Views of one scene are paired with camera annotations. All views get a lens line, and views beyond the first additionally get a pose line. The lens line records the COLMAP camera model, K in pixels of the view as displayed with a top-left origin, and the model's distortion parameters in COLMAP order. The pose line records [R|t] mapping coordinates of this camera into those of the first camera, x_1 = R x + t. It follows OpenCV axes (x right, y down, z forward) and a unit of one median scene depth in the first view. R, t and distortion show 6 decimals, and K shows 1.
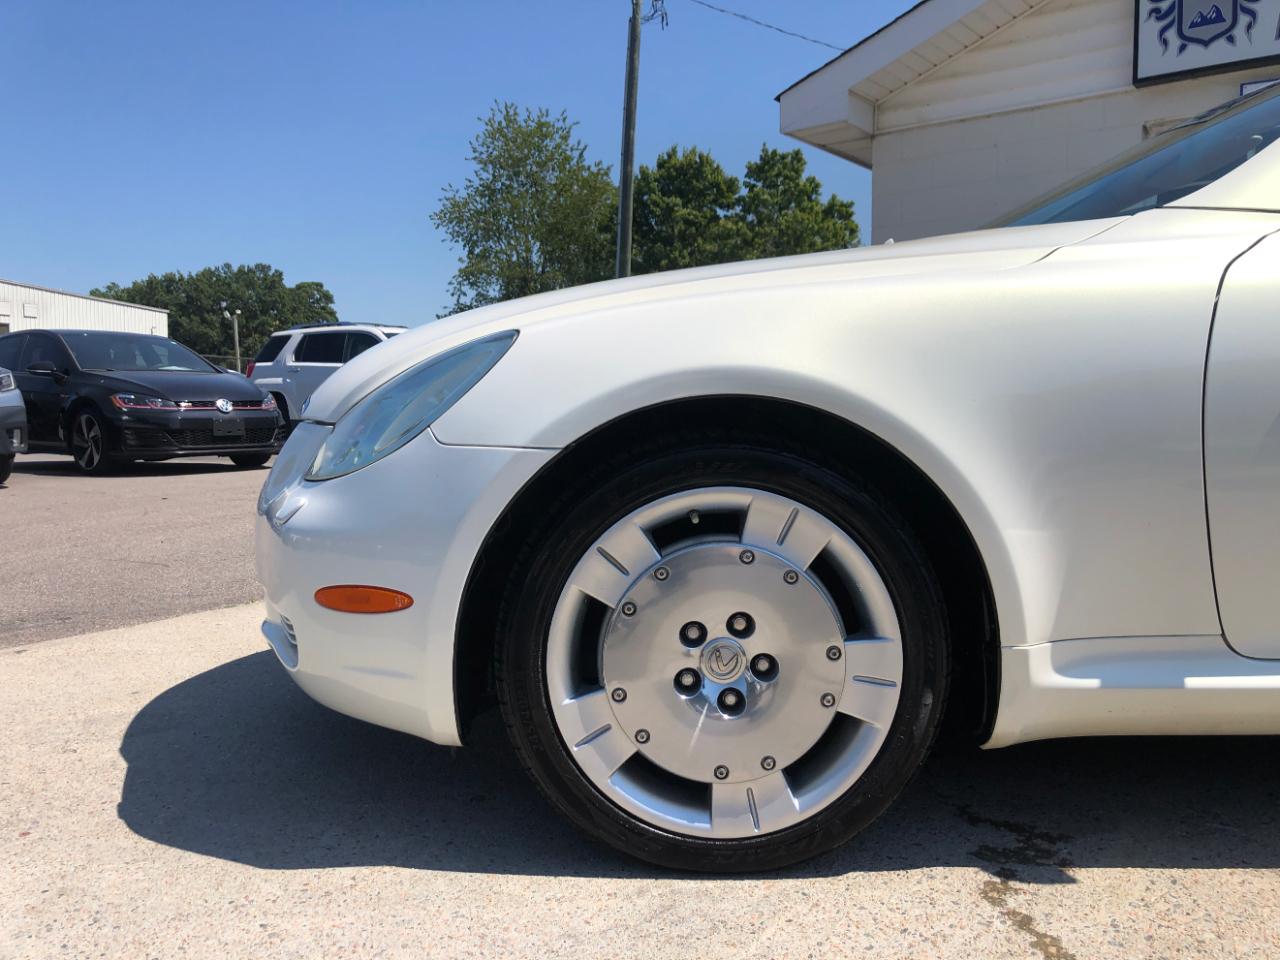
lens RADIAL K [[1065.5, 0, 635.4], [0, 1065.5, 466.0], [0, 0, 1]] dist [0.049818, -0.058994]
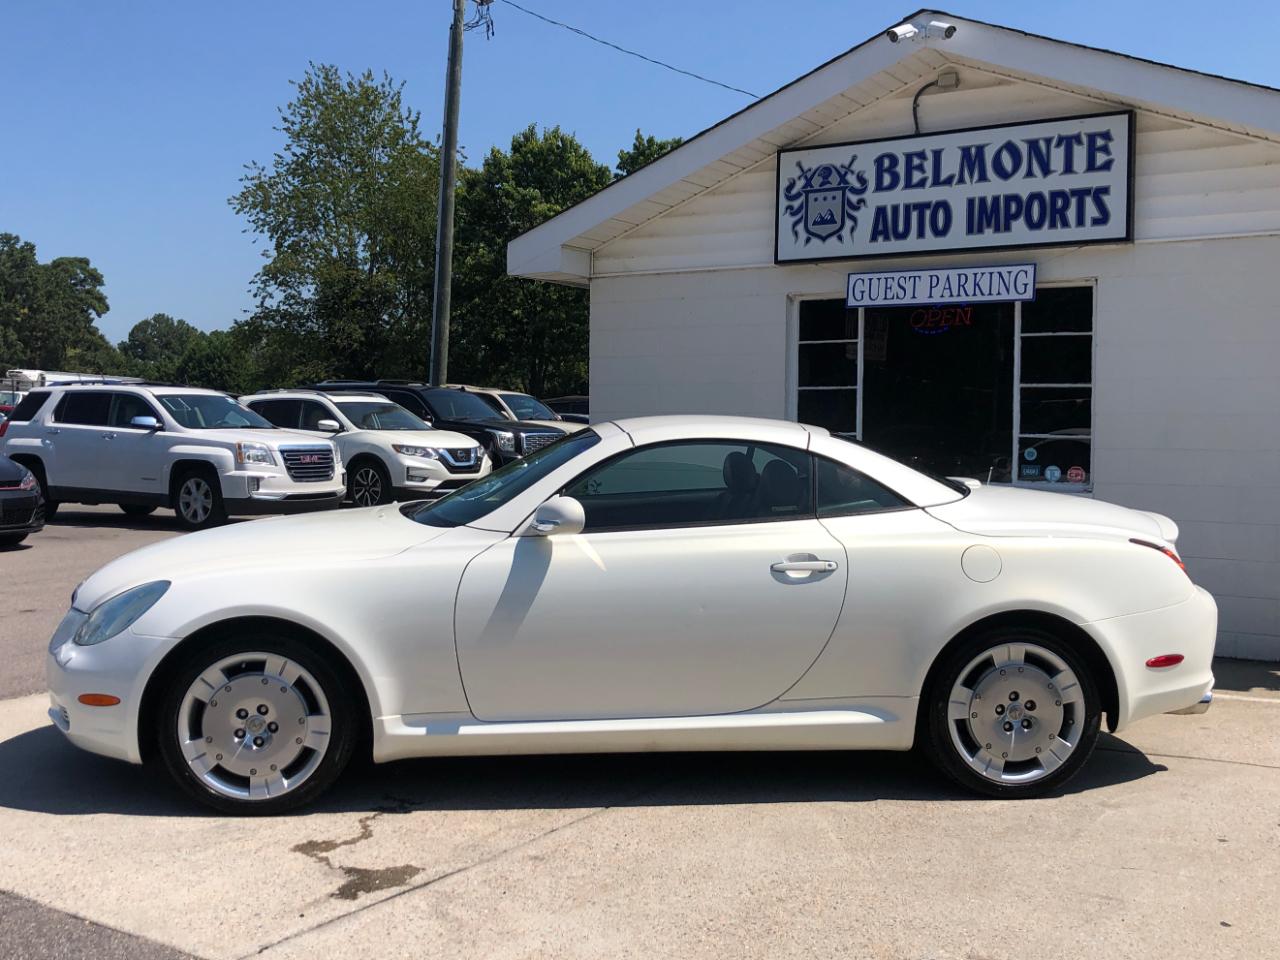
lens RADIAL K [[1391.5, 0, 635.0], [0, 1391.5, 454.9], [0, 0, 1]] dist [0.010481, 0.000000]
pose [[0.995690, 0.012341, 0.091924, 0.167150], [-0.009182, 0.999355, -0.034711, -0.084022], [-0.092293, 0.033717, 0.995161, -0.577262]]
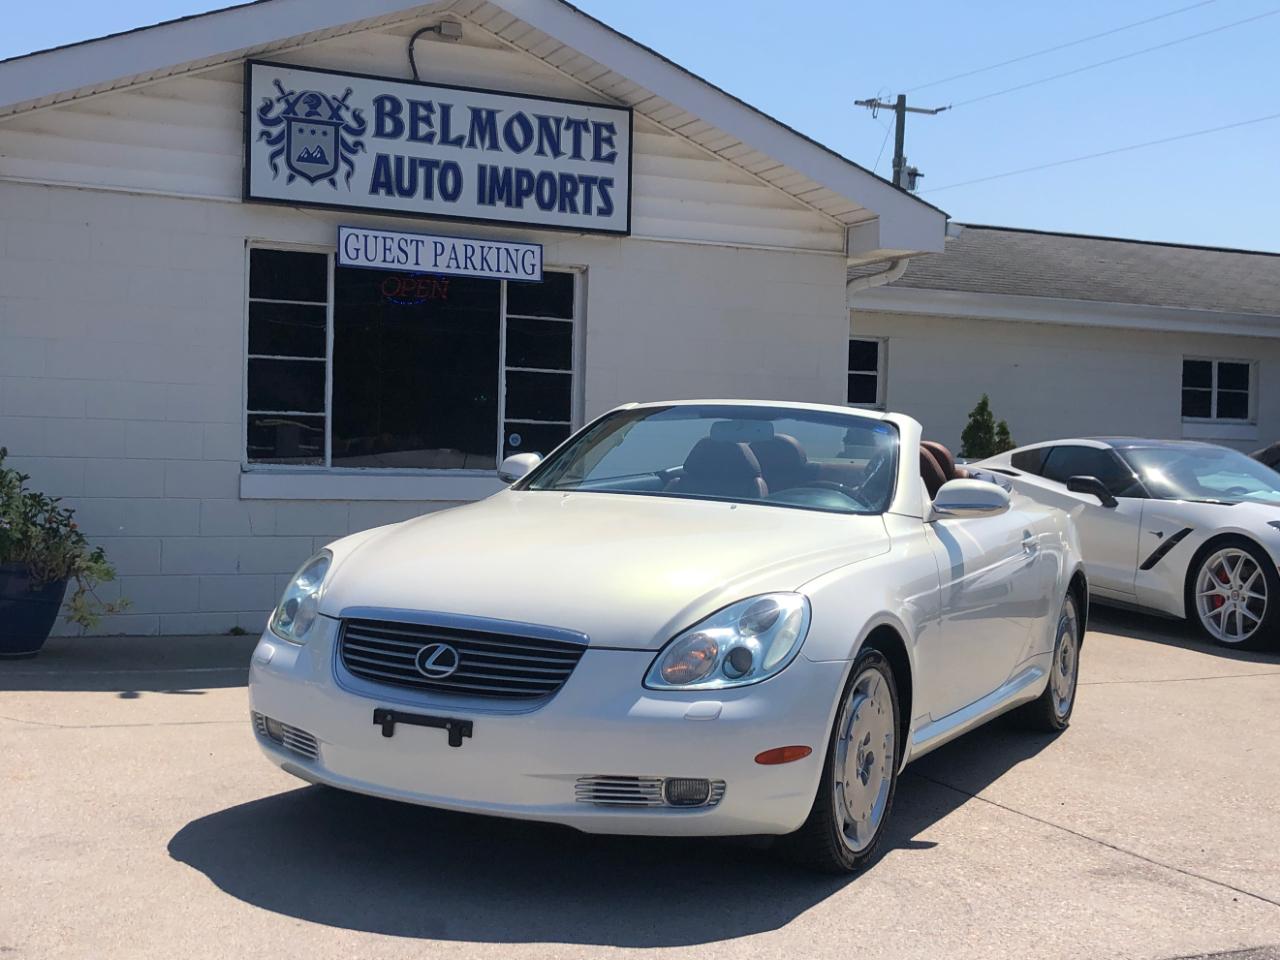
lens RADIAL K [[1620.2, 0, 654.9], [0, 1620.2, 478.7], [0, 0, 1]] dist [0.031962, 0.000000]
pose [[0.452196, 0.002362, 0.891915, -0.723577], [0.017576, 0.999779, -0.011558, -0.079133], [-0.891745, 0.020902, 0.452054, -0.002514]]
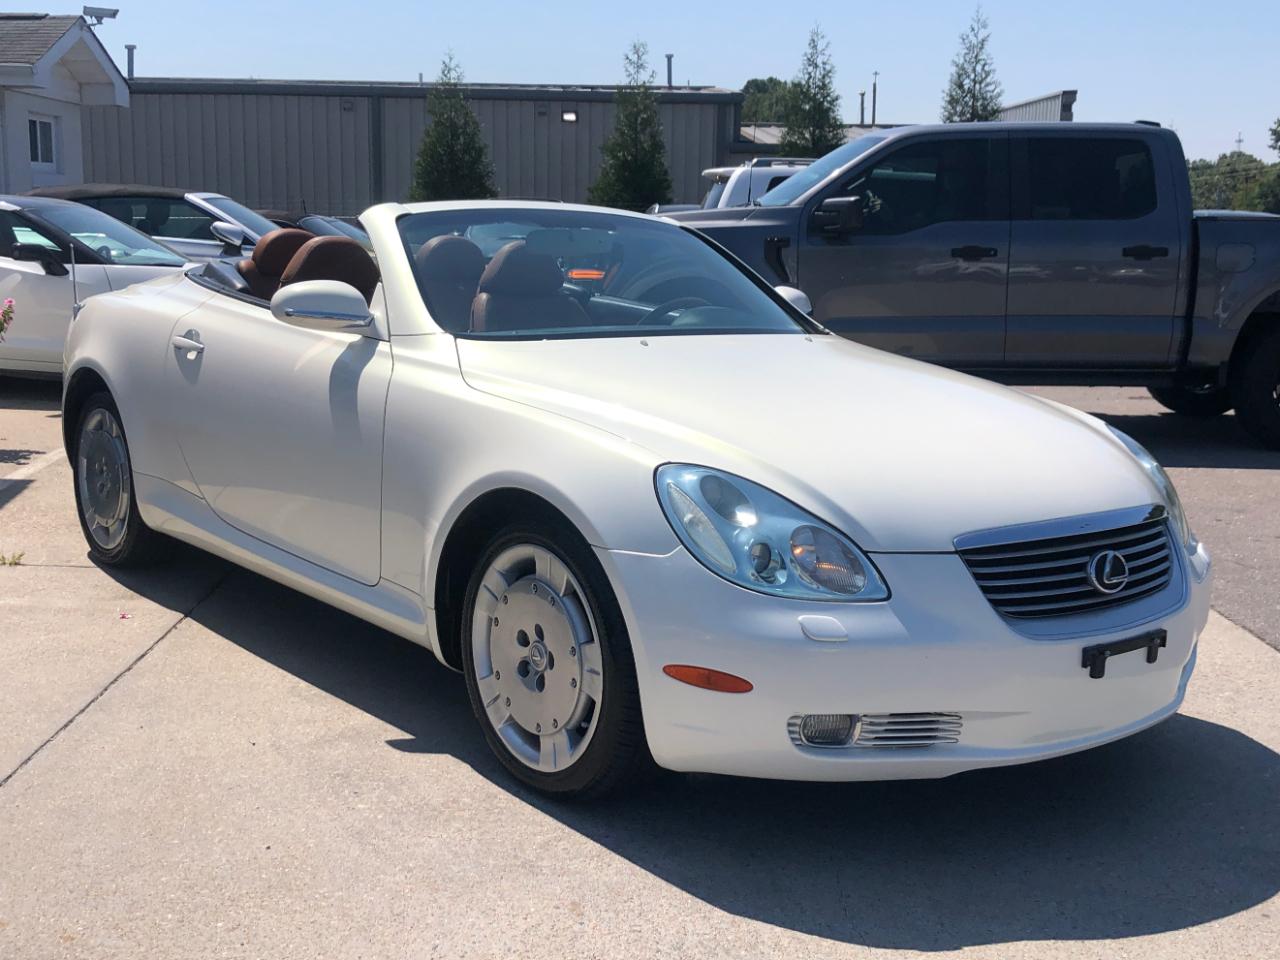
lens RADIAL K [[1525.0, 0, 699.3], [0, 1525.0, 461.4], [0, 0, 1]] dist [0.015524, 0.000000]
pose [[-0.611451, -0.135680, 0.779563, -0.465214], [0.024174, 0.981527, 0.189792, -0.156901], [-0.790913, 0.134893, -0.596876, 0.849282]]
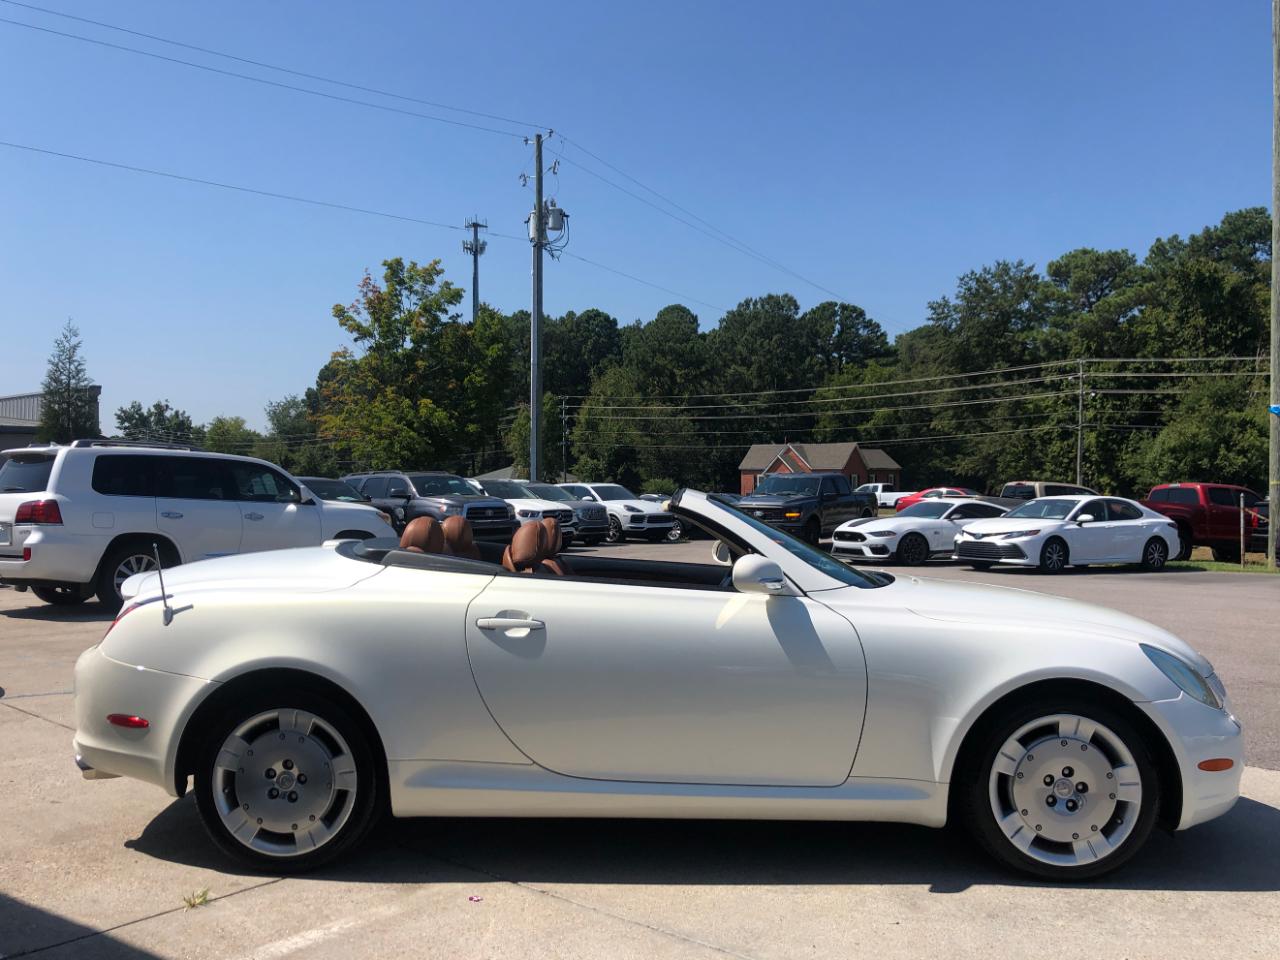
lens RADIAL K [[1065.5, 0, 629.1], [0, 1065.5, 475.2], [0, 0, 1]] dist [0.049818, -0.058994]
pose [[-0.999580, -0.005027, 0.028555, 0.253474], [-0.003843, 0.999136, 0.041381, -0.182561], [-0.028739, 0.041253, -0.998735, 1.185708]]
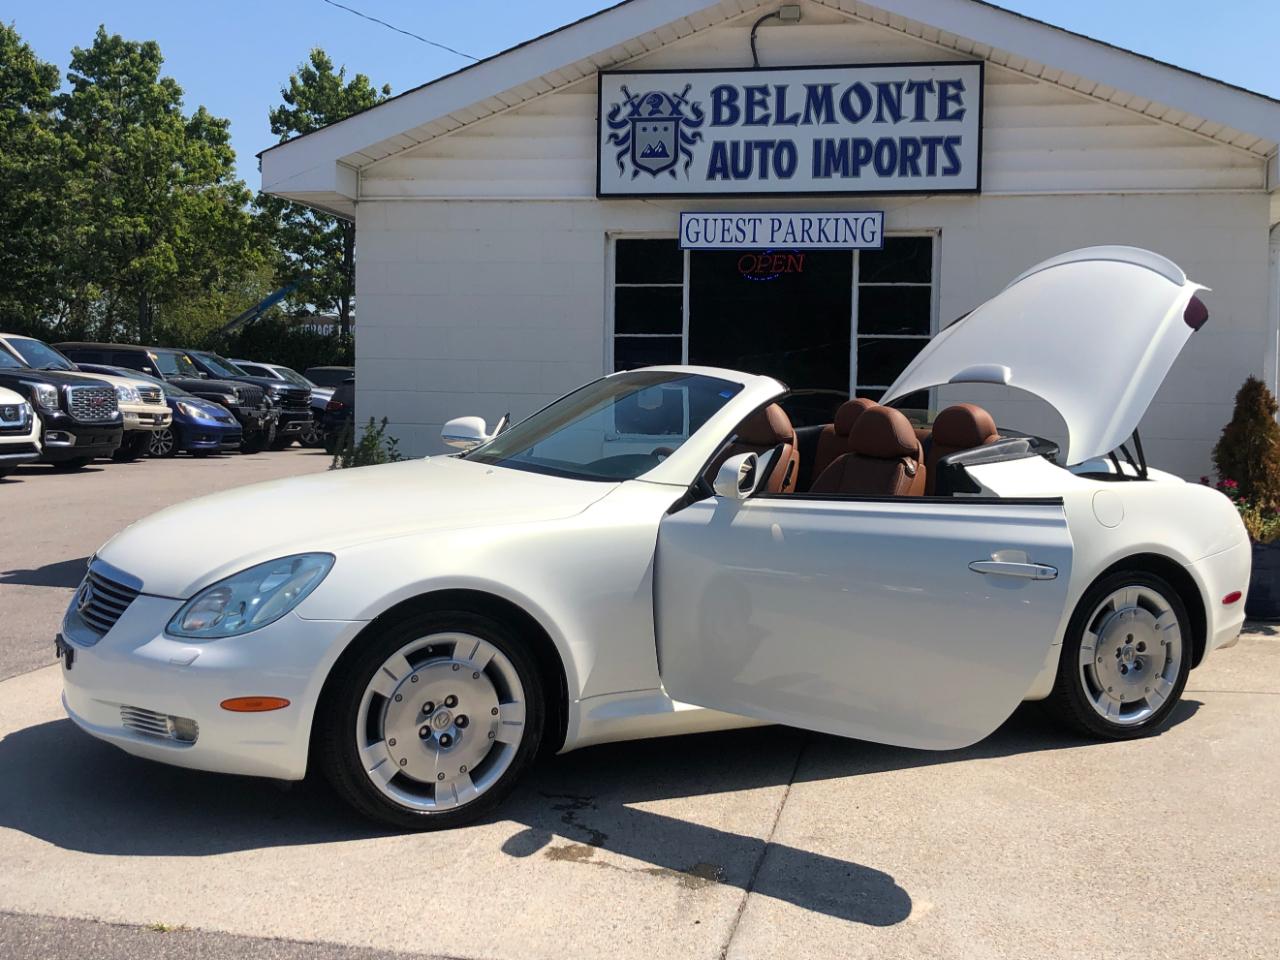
lens RADIAL K [[1525.0, 0, 642.0], [0, 1525.0, 483.1], [0, 0, 1]] dist [0.015524, 0.000000]
pose [[0.887887, -0.008350, 0.459986, -0.235367], [0.005000, 0.999951, 0.008500, -0.074299], [-0.460035, -0.005248, 0.887885, -0.446455]]
